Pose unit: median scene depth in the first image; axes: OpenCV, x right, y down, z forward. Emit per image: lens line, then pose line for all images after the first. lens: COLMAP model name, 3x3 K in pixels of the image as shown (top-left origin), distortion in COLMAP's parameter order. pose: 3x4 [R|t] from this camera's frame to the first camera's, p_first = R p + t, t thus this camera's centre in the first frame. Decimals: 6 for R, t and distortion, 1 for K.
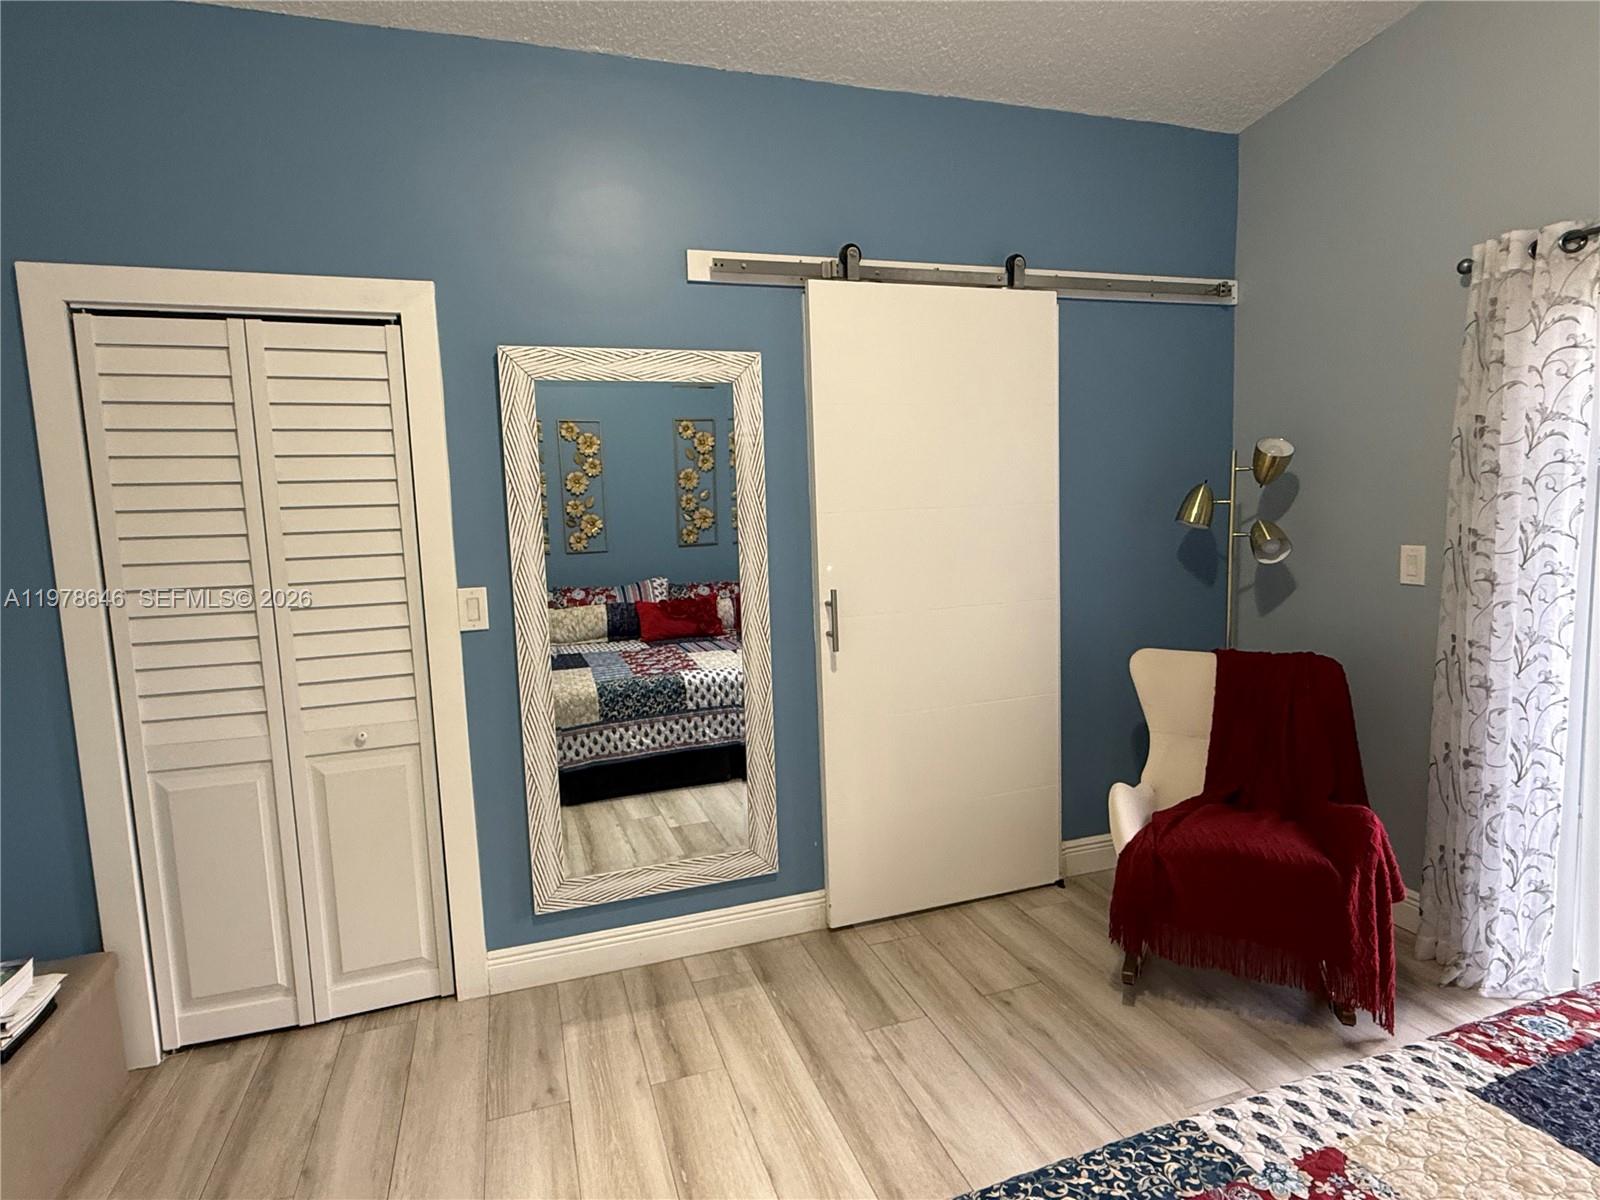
lens RADIAL K [[871.6, 0, 794.3], [0, 871.6, 593.0], [0, 0, 1]] dist [-0.000883, -0.000280]
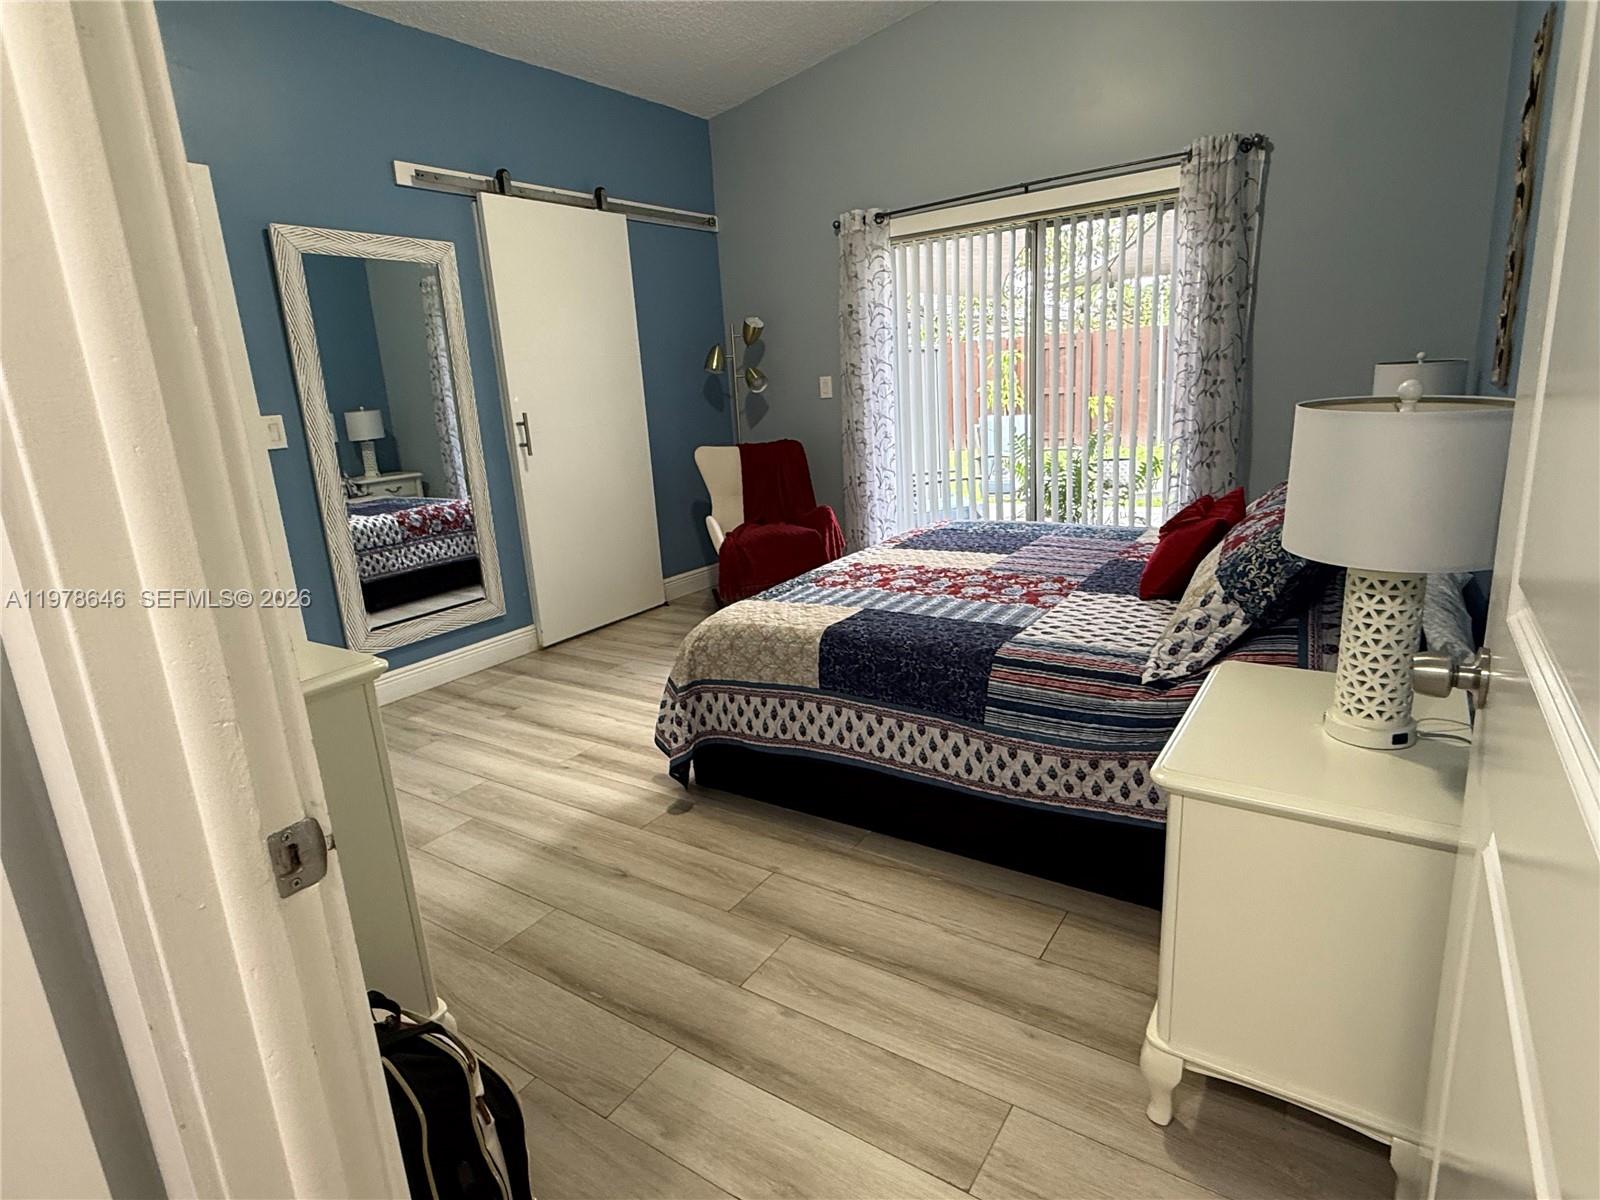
lens RADIAL K [[871.6, 0, 798.2], [0, 871.6, 602.2], [0, 0, 1]] dist [-0.000883, -0.000280]
pose [[0.794297, -0.165108, 0.584664, -0.521557], [0.098228, 0.984602, 0.144601, 0.149174], [-0.599536, -0.057426, 0.798285, -0.498036]]
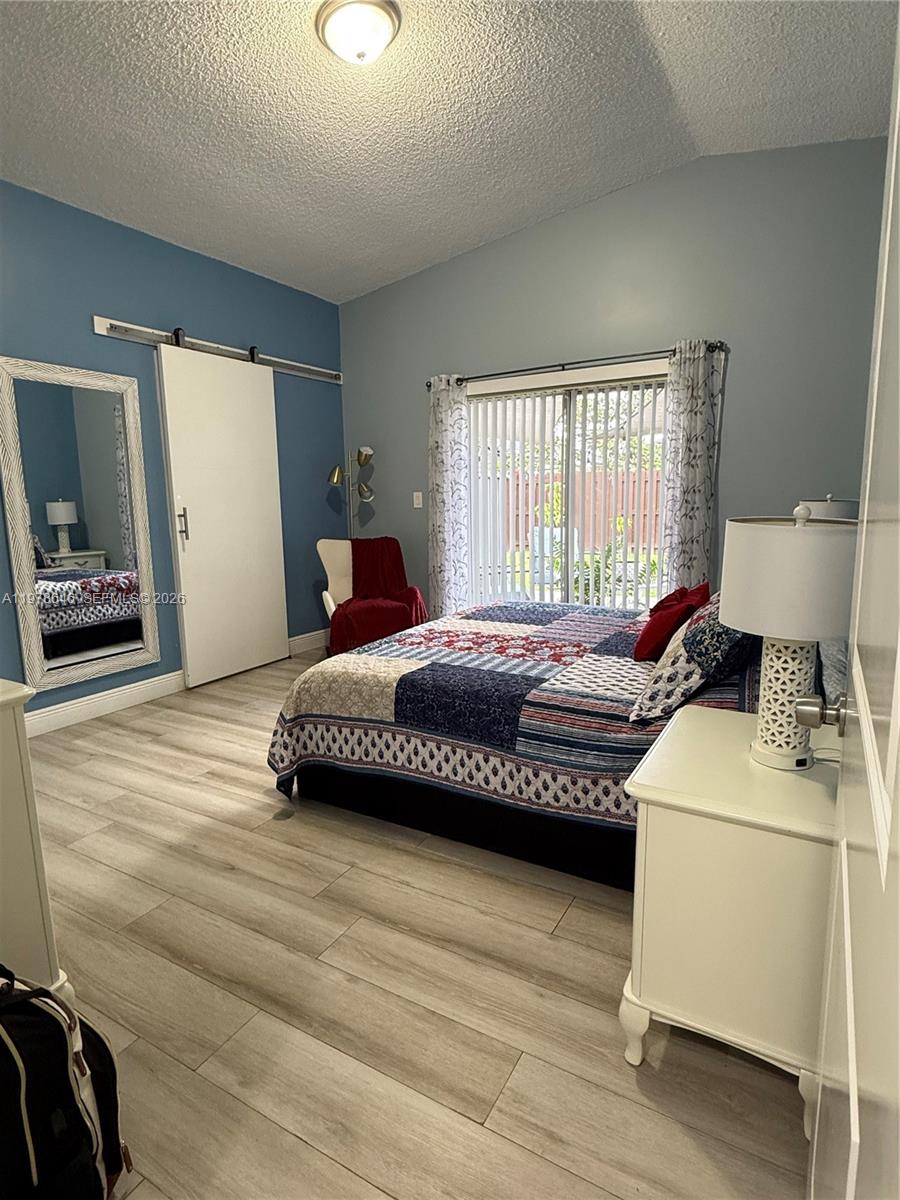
lens RADIAL K [[653.7, 0, 457.6], [0, 653.7, 604.7], [0, 0, 1]] dist [-0.000883, -0.000280]
pose [[0.745380, -0.086685, 0.660980, -0.499647], [0.058989, 0.996197, 0.064125, 0.159481], [-0.664024, -0.008807, 0.747659, -0.514352]]
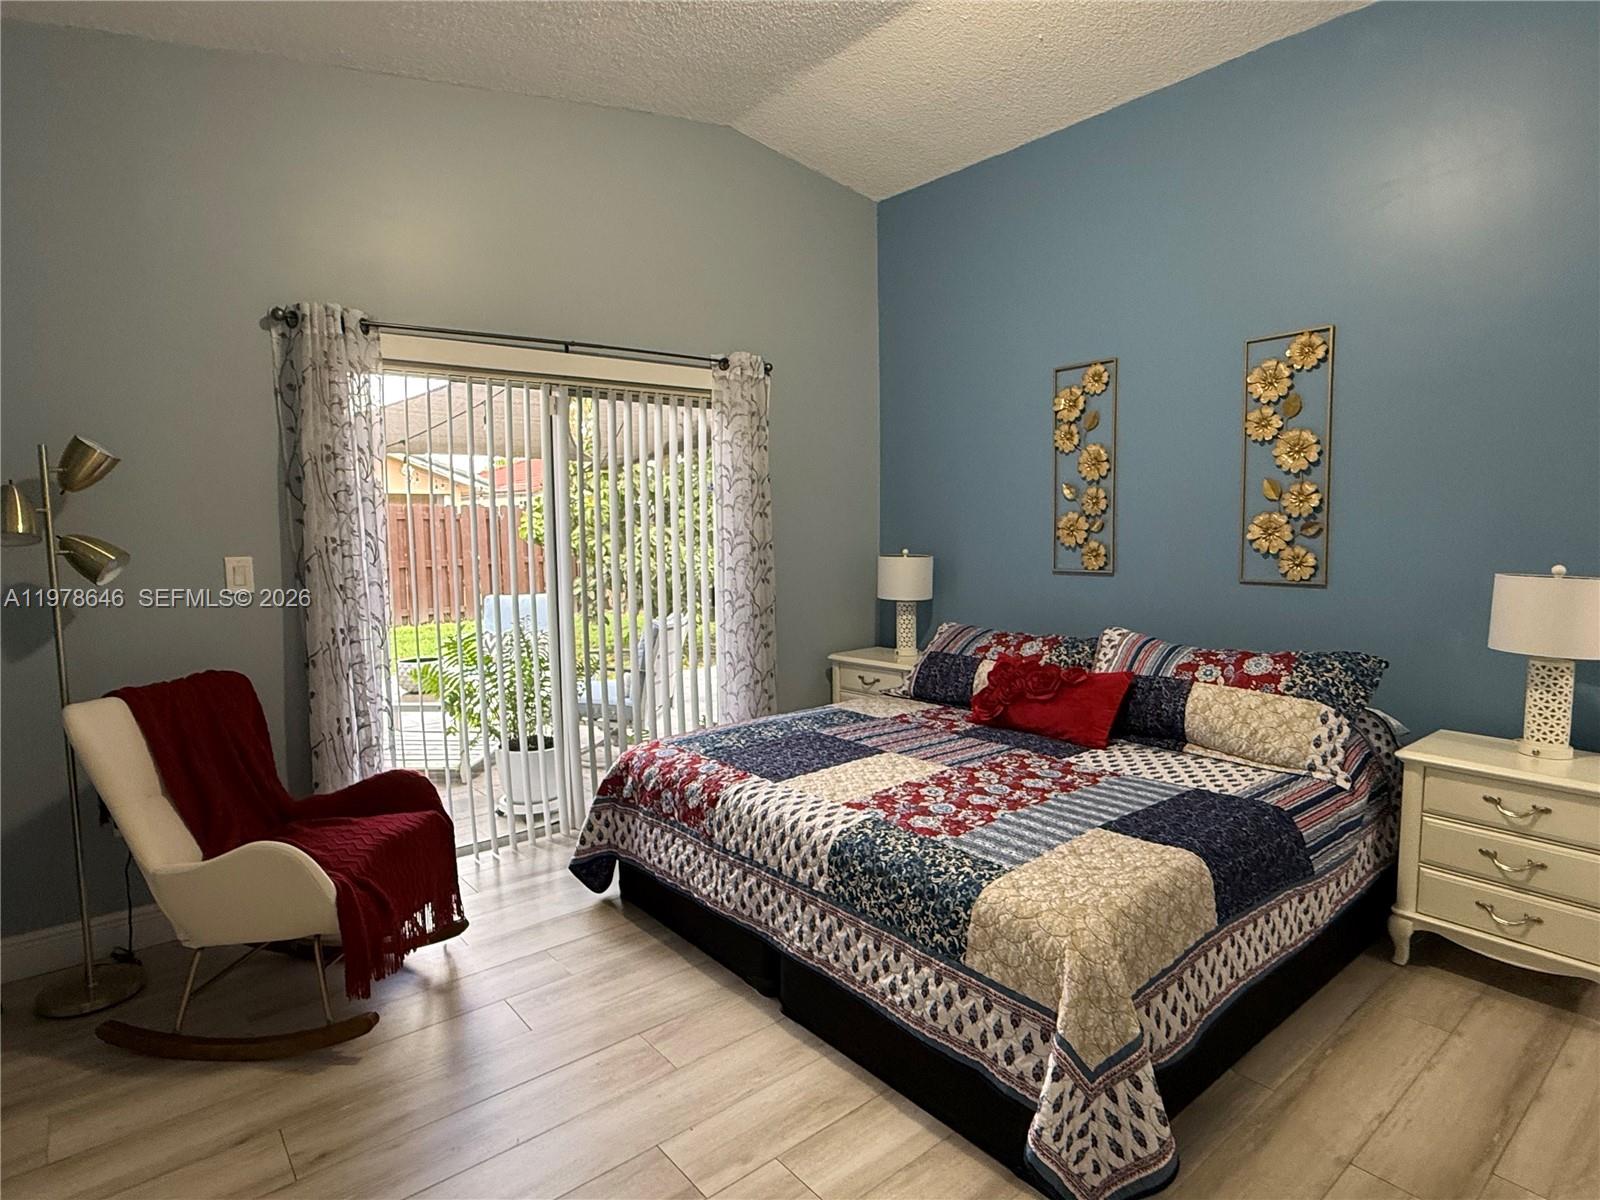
lens RADIAL K [[871.6, 0, 797.9], [0, 871.6, 595.3], [0, 0, 1]] dist [-0.000883, -0.000280]
pose [[-0.361442, -0.038389, 0.931604, -0.541782], [0.122693, 0.988506, 0.088336, -0.018471], [-0.924287, 0.146230, -0.352578, 0.766731]]
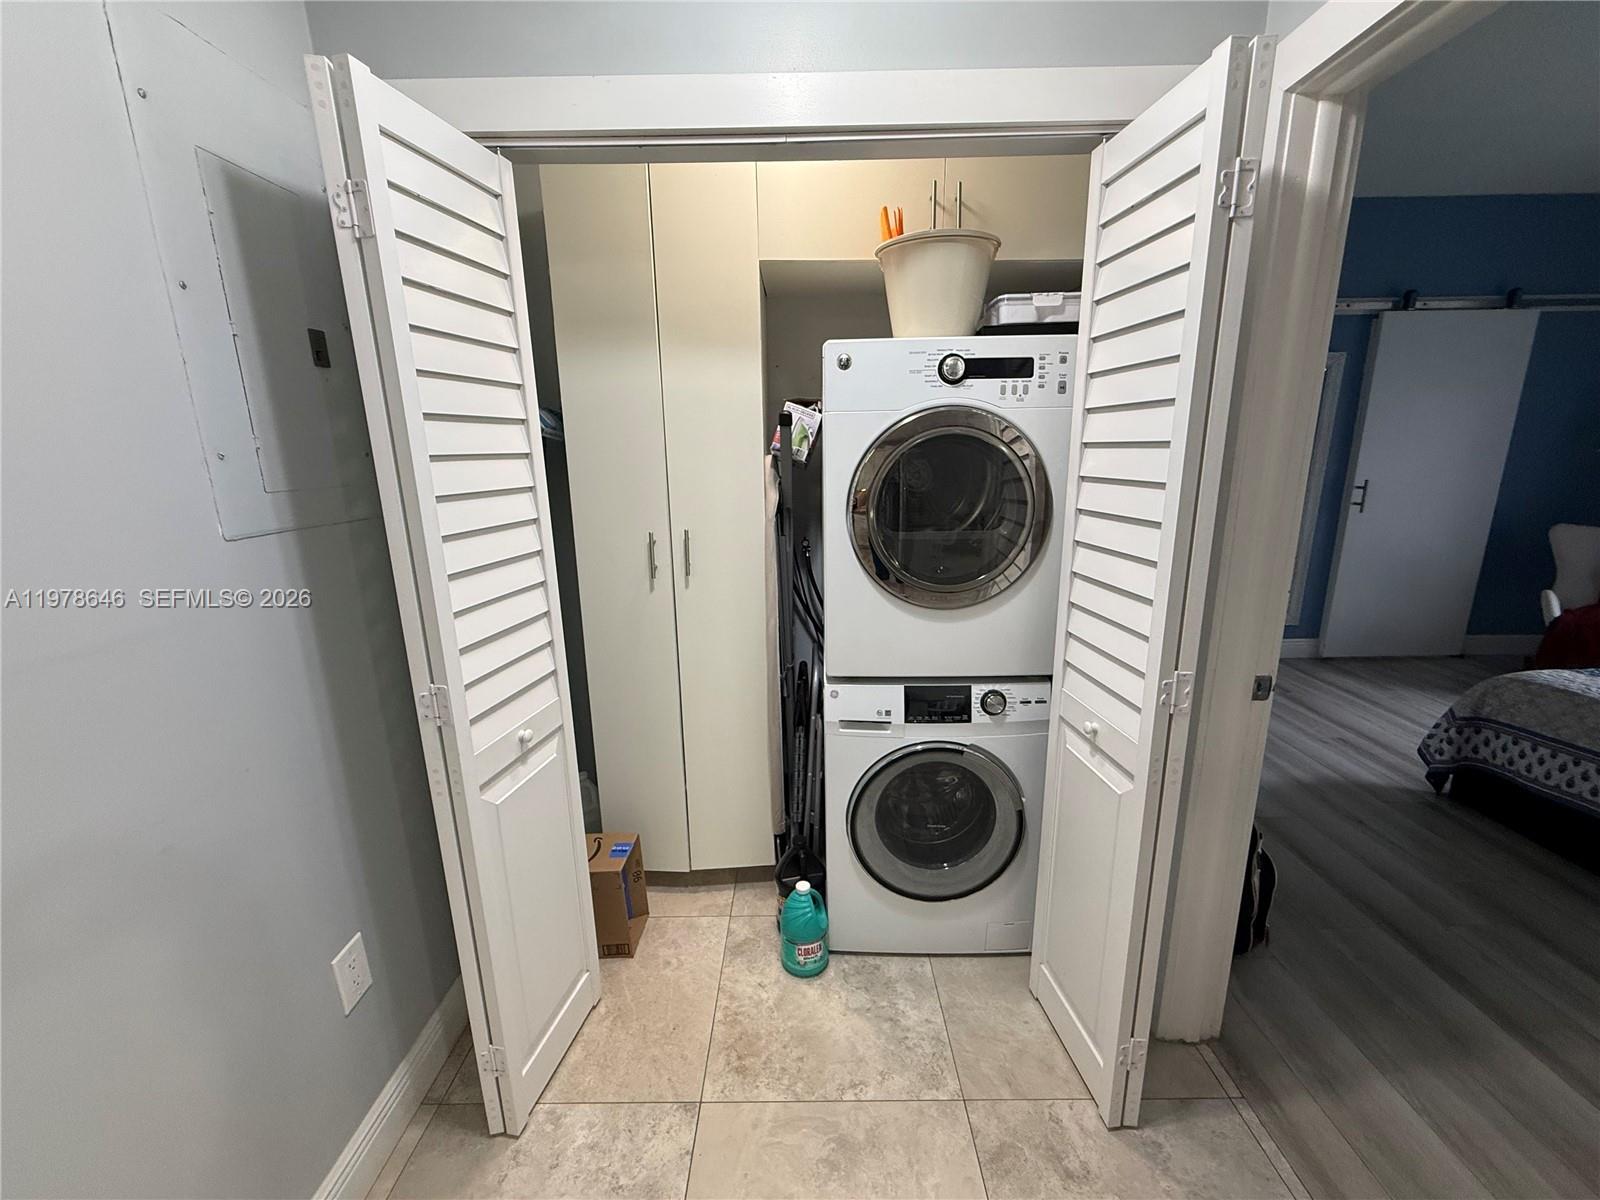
lens RADIAL K [[650.1, 0, 798.0], [0, 650.1, 598.3], [0, 0, 1]] dist [-0.000479, 0.000716]
pose [[0.946756, 0.093741, -0.308004, -0.697320], [-0.052530, 0.988830, 0.139484, 0.124196], [0.317639, -0.115878, 0.941105, -0.799487]]
